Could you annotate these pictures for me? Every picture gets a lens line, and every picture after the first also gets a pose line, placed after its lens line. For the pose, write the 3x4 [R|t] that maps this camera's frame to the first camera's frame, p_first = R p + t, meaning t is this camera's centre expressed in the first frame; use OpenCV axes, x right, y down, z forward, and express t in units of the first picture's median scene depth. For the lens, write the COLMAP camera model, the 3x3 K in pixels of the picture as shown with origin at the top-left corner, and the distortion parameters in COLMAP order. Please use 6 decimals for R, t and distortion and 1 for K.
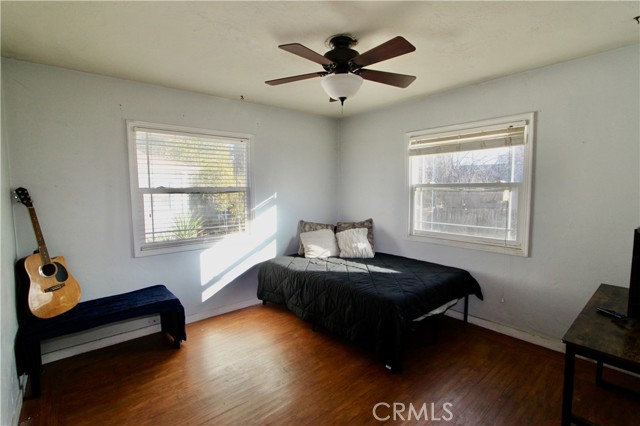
lens RADIAL K [[302.9, 0, 320.2], [0, 302.9, 208.0], [0, 0, 1]] dist [0.000224, 0.000163]
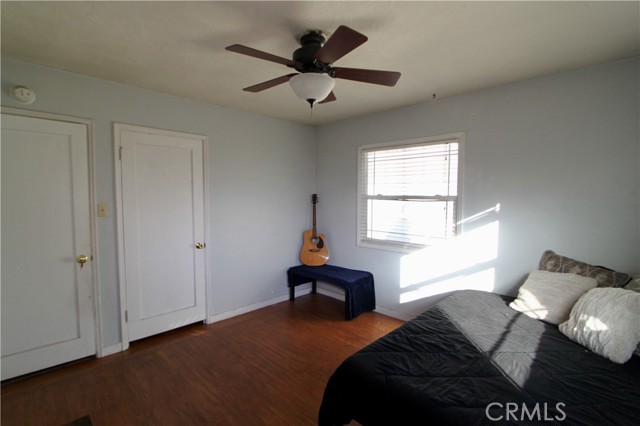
lens RADIAL K [[304.7, 0, 318.9], [0, 304.7, 212.8], [0, 0, 1]] dist [-0.003961, -0.000370]
pose [[0.087471, 0.069859, -0.993715, 0.693425], [-0.073225, 0.995290, 0.063524, -0.057306], [0.993472, 0.067208, 0.092175, 0.659626]]
